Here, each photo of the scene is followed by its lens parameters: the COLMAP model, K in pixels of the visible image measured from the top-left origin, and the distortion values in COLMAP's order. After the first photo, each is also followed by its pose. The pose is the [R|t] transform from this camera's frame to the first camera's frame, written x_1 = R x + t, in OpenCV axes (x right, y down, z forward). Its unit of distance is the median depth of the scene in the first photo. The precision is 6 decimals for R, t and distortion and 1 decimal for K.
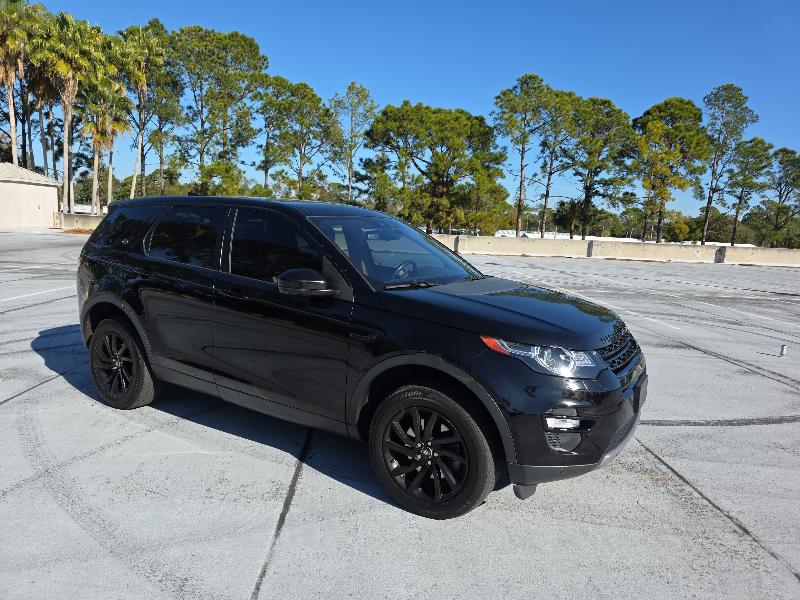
lens RADIAL K [[536.2, 0, 407.1], [0, 536.2, 302.7], [0, 0, 1]] dist [0.070271, -0.061894]
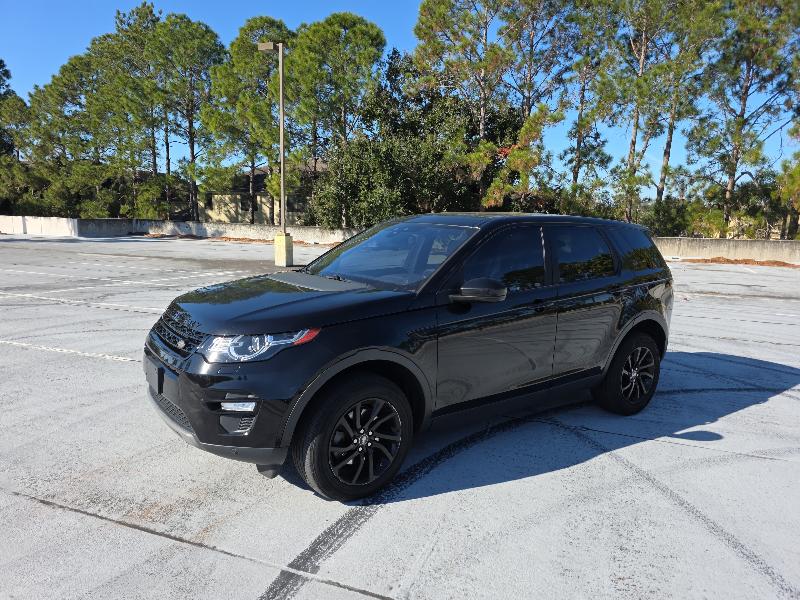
lens RADIAL K [[536.2, 0, 387.4], [0, 536.2, 306.8], [0, 0, 1]] dist [0.070271, -0.061894]
pose [[-0.399701, 0.080928, -0.913066, 0.085226], [-0.181882, 0.969288, 0.165531, -0.014984], [0.898420, 0.232233, -0.372705, 0.126159]]
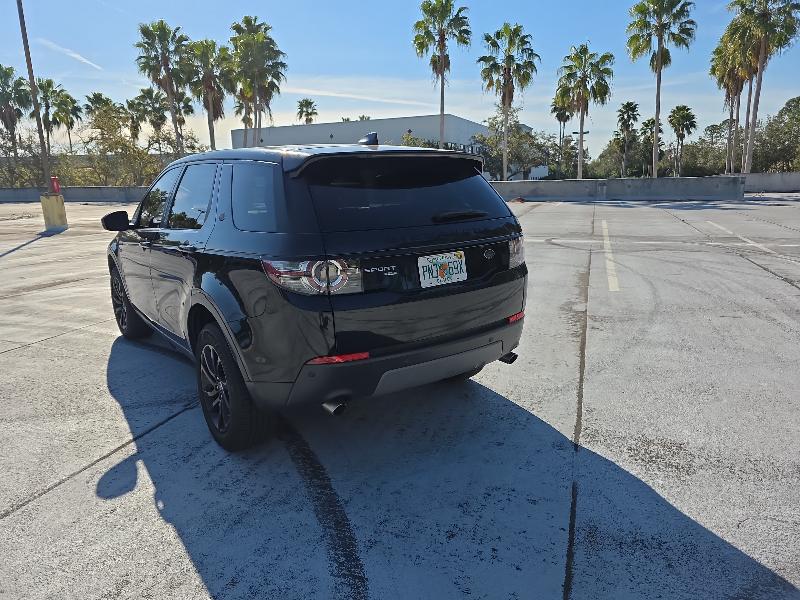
lens RADIAL K [[536.0, 0, 386.6], [0, 536.0, 302.8], [0, 0, 1]] dist [0.067021, -0.057798]
pose [[-0.917331, -0.118612, 0.380045, -0.076266], [0.034534, 0.927284, 0.372762, -0.028749], [-0.396624, 0.355071, -0.846531, 0.180168]]
